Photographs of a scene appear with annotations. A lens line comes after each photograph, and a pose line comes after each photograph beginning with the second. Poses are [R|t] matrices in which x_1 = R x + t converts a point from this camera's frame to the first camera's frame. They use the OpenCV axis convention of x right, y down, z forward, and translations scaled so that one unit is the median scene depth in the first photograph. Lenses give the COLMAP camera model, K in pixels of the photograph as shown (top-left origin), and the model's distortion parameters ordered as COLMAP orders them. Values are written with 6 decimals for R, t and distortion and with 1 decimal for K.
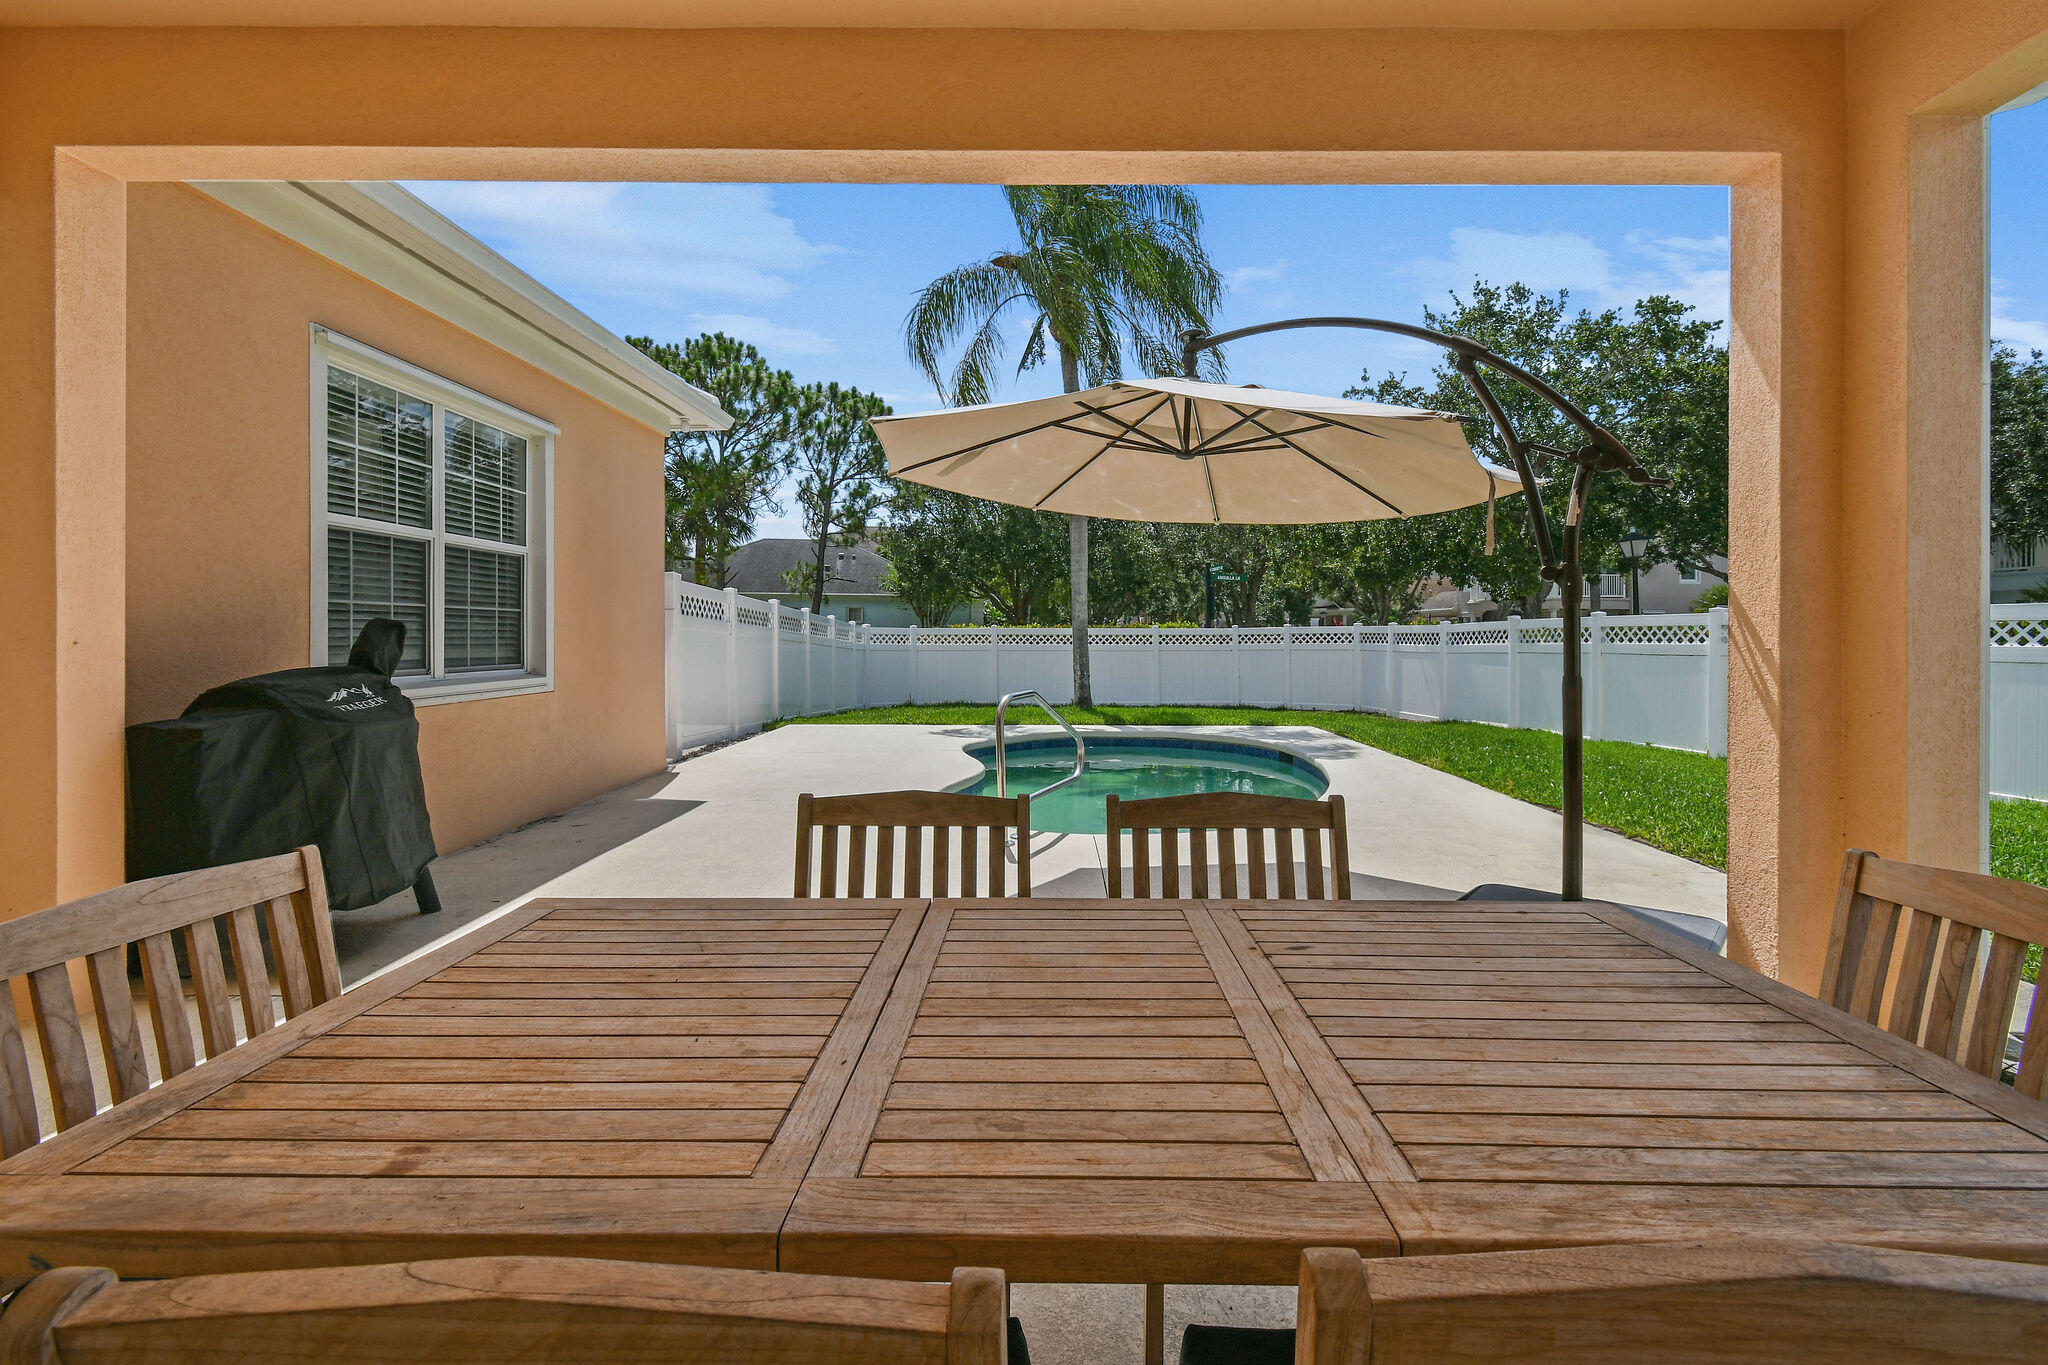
lens RADIAL K [[927.1, 0, 1045.8], [0, 927.1, 636.8], [0, 0, 1]] dist [0.001549, -0.000037]
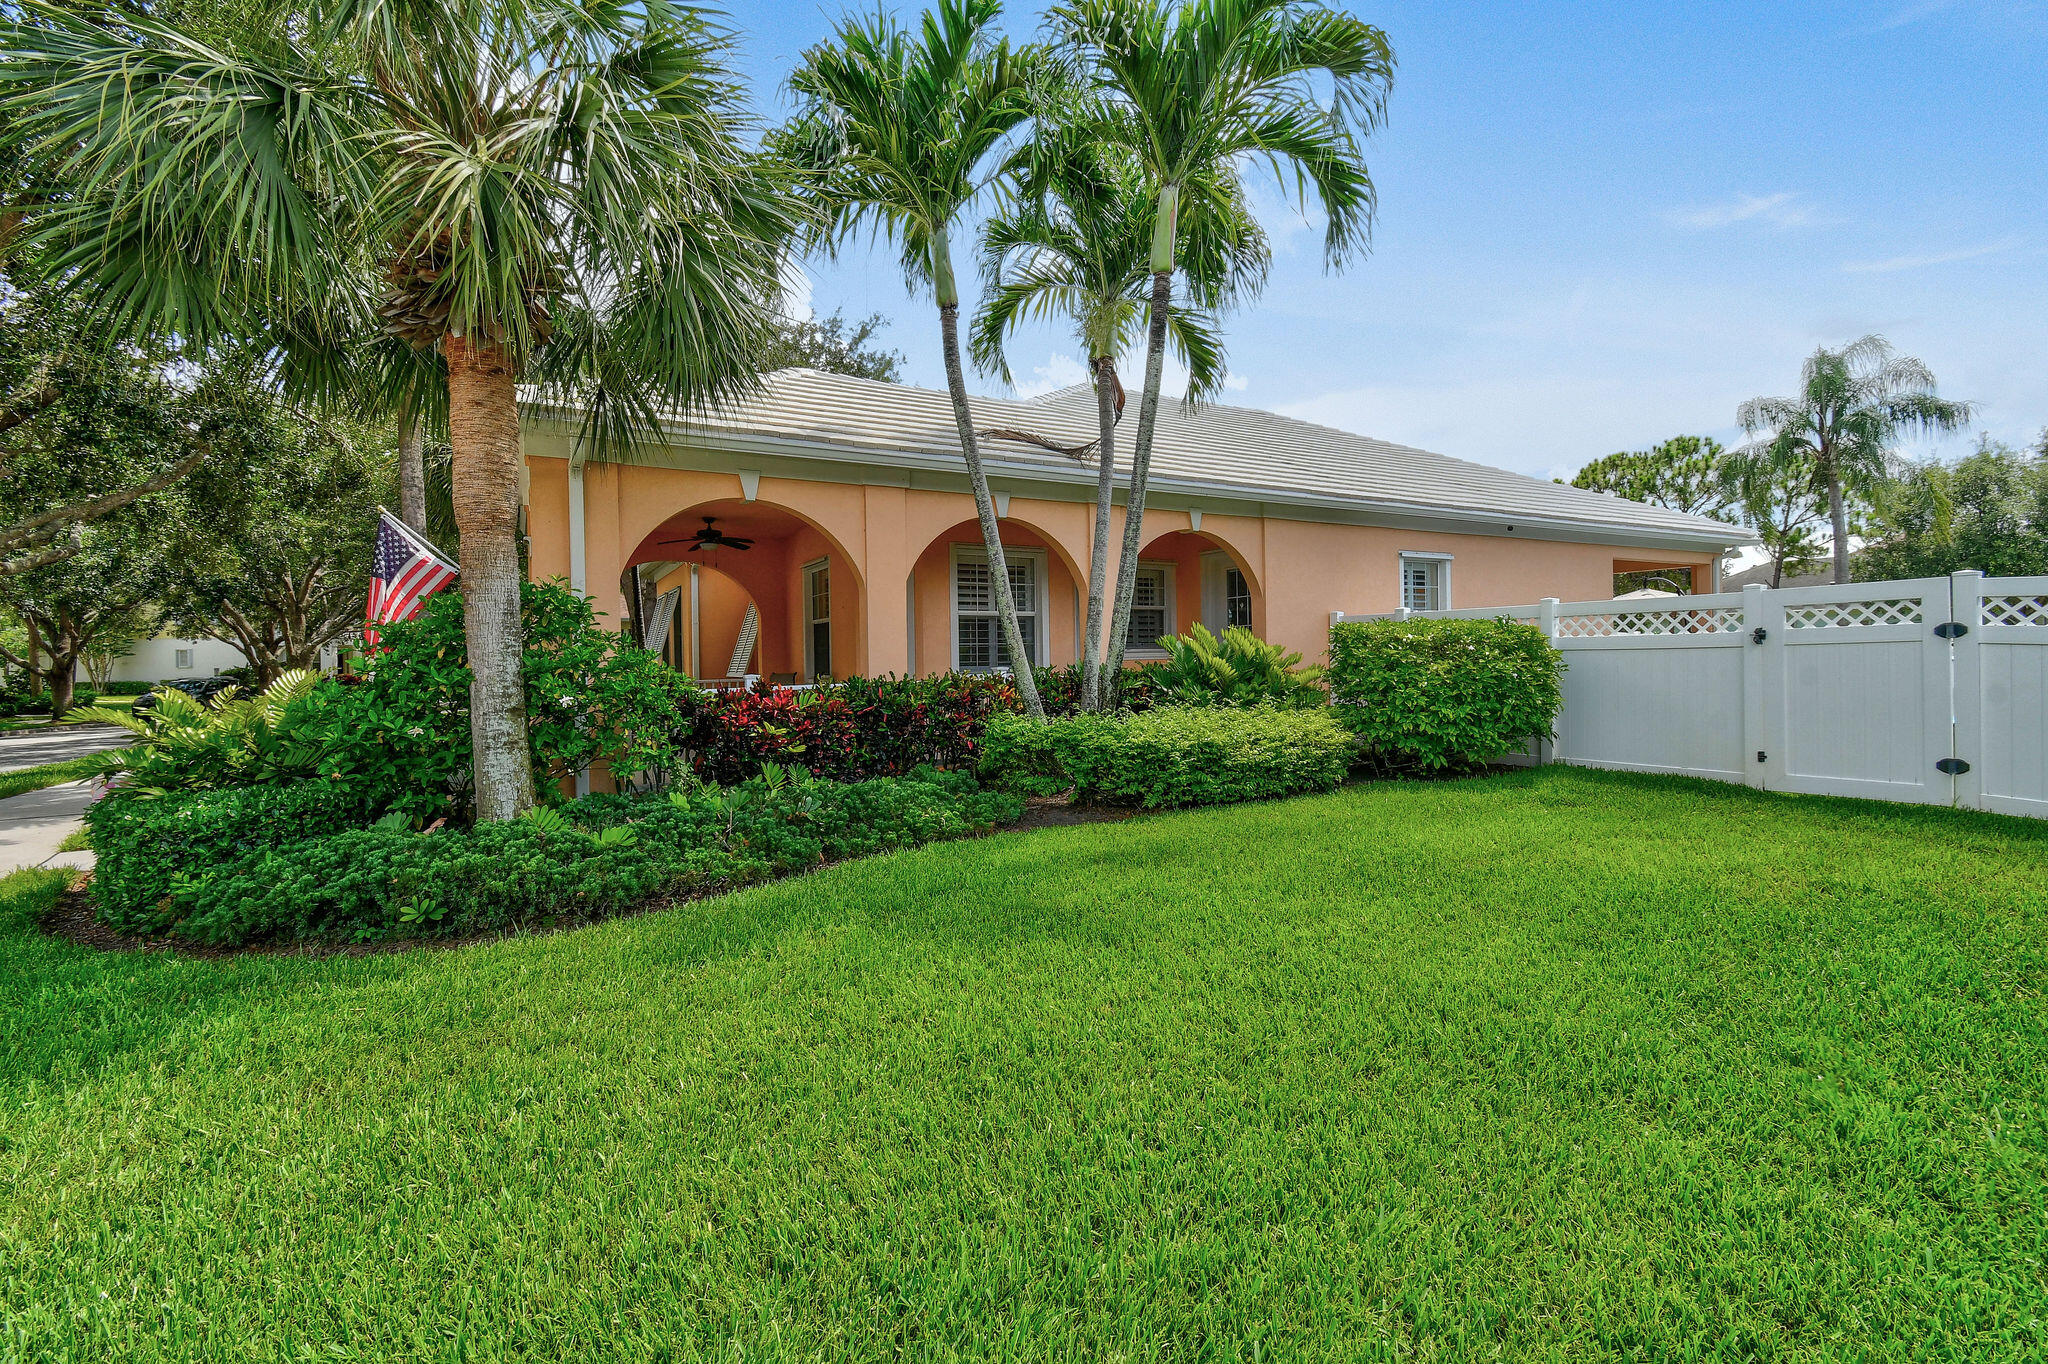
lens RADIAL K [[899.3, 0, 1026.5], [0, 899.3, 670.4], [0, 0, 1]] dist [0.025759, -0.008066]
pose [[0.491051, -0.003445, -0.871124, 0.807036], [0.017529, 0.999829, 0.005927, 0.012288], [0.870954, -0.018180, 0.491027, -1.223295]]
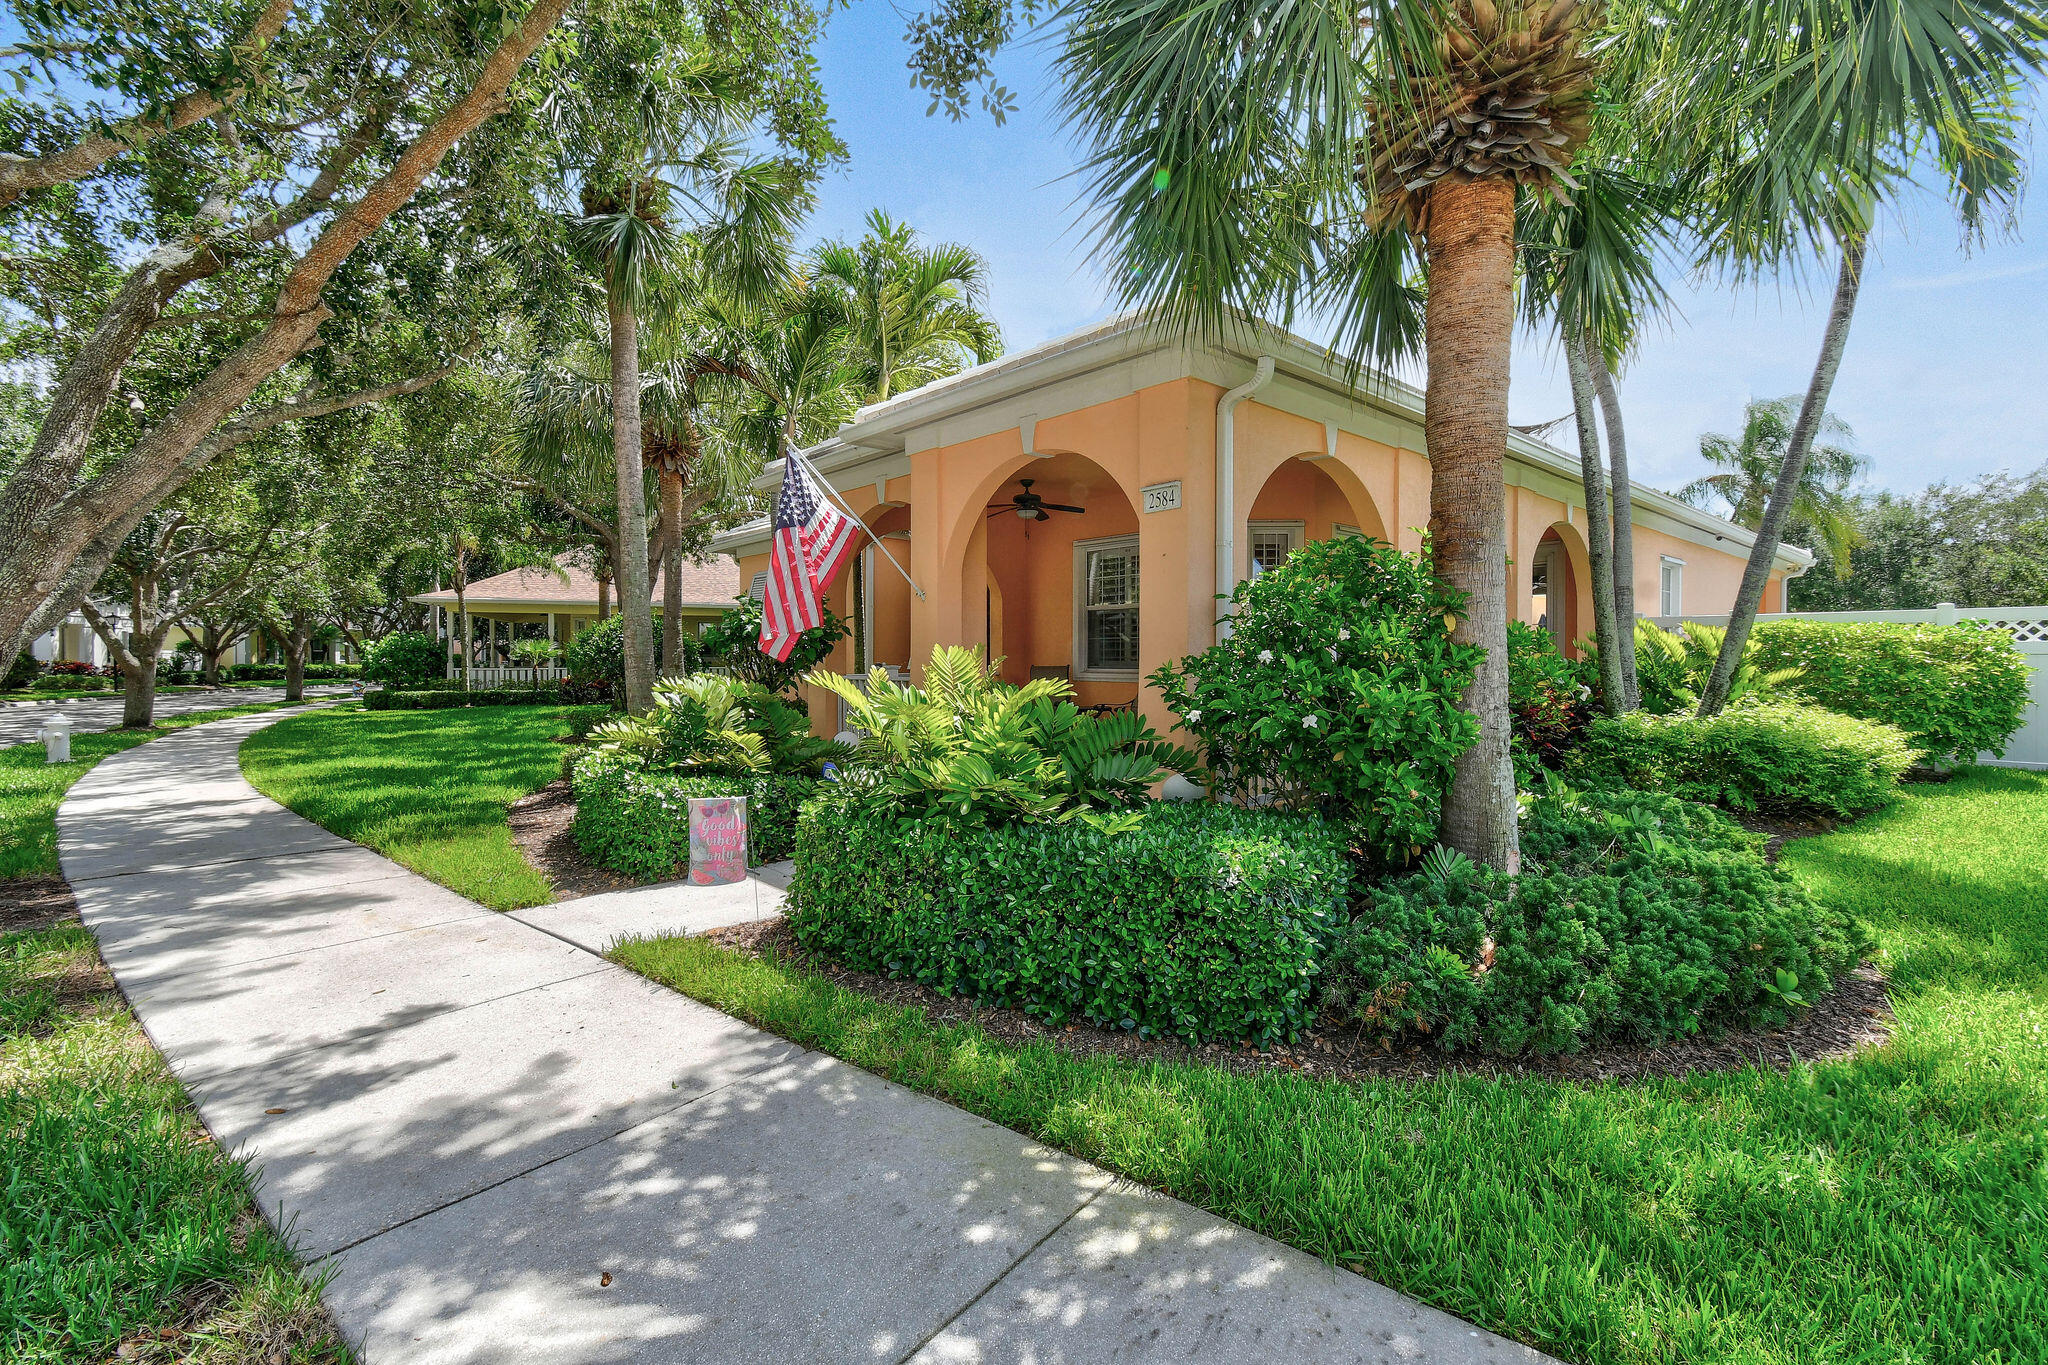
lens RADIAL K [[909.4, 0, 1026.6], [0, 909.4, 669.0], [0, 0, 1]] dist [0.013308, 0.000149]
pose [[0.672242, 0.002969, -0.740326, 0.460511], [0.000830, 0.999988, 0.004765, 0.015022], [0.740331, -0.003818, 0.672232, -1.546069]]
